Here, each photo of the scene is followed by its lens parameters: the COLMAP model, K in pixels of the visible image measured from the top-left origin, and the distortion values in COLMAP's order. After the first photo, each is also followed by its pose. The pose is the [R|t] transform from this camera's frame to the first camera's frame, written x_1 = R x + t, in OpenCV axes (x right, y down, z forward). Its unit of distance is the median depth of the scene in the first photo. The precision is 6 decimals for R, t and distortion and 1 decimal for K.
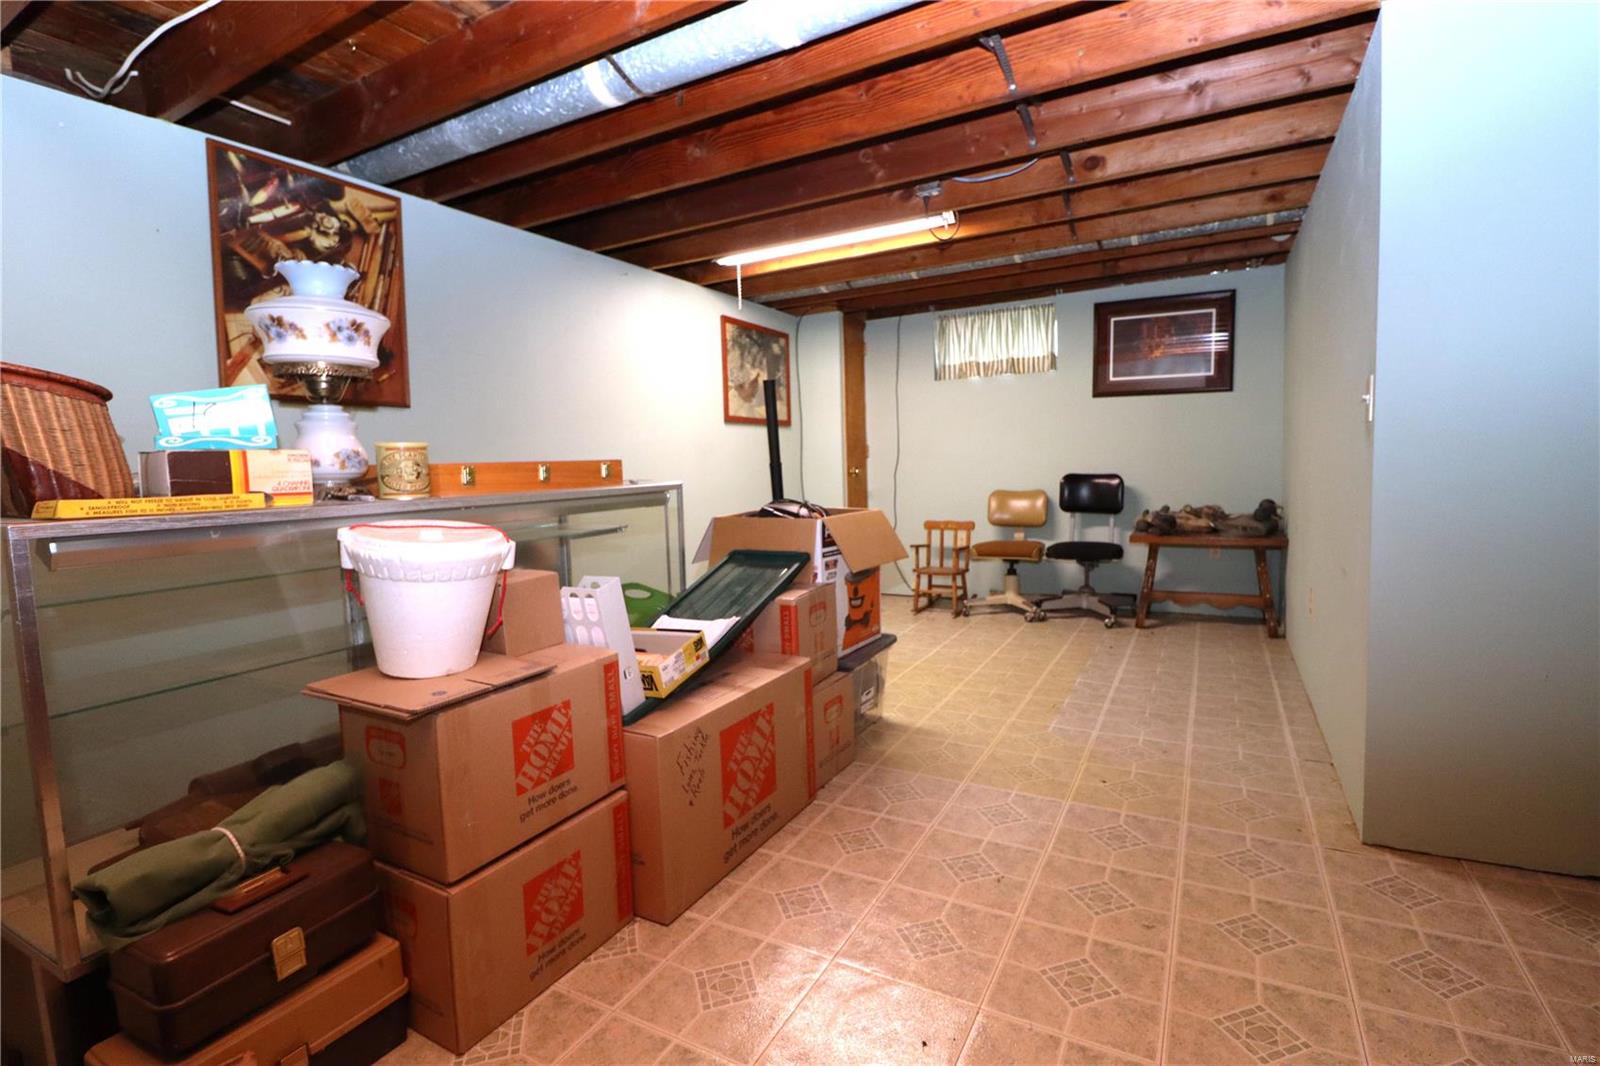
lens RADIAL K [[742.0, 0, 810.8], [0, 742.0, 524.0], [0, 0, 1]] dist [0.000756, -0.012527]
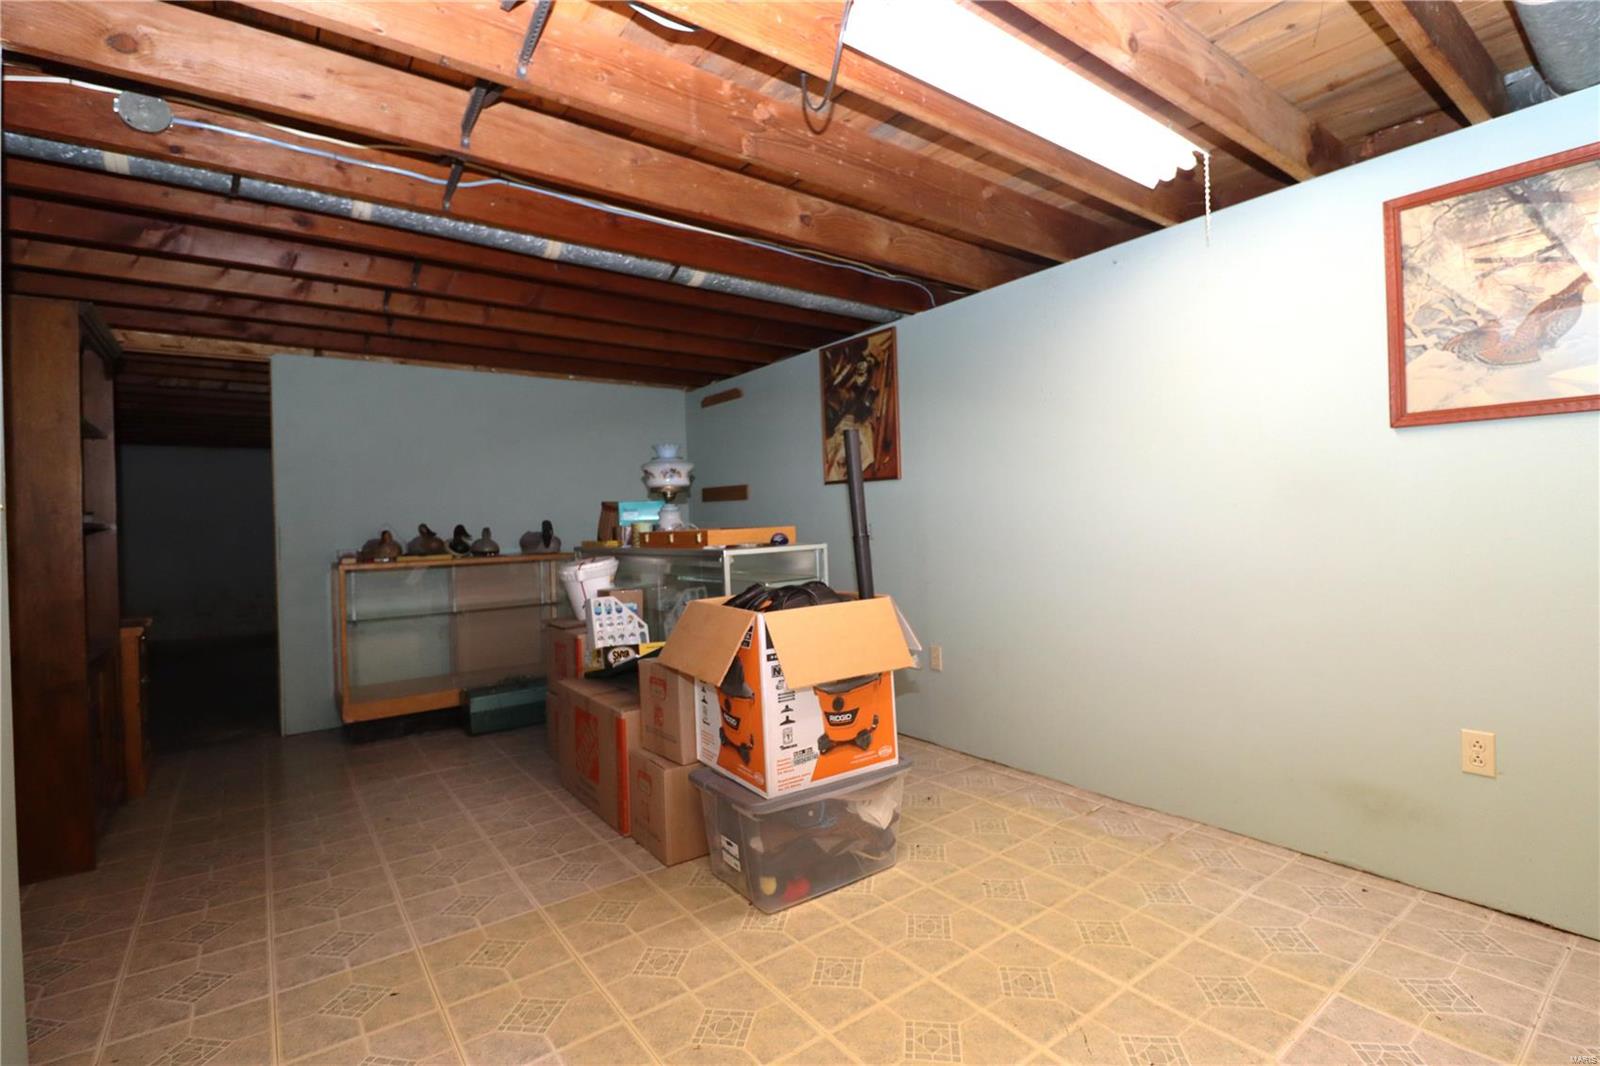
lens RADIAL K [[742.0, 0, 810.8], [0, 742.0, 524.0], [0, 0, 1]] dist [0.000756, -0.012527]
pose [[-0.419724, 0.047367, -0.906415, 0.817703], [-0.032454, 0.997216, 0.067140, -0.177698], [0.907071, 0.057597, -0.417018, 1.562041]]
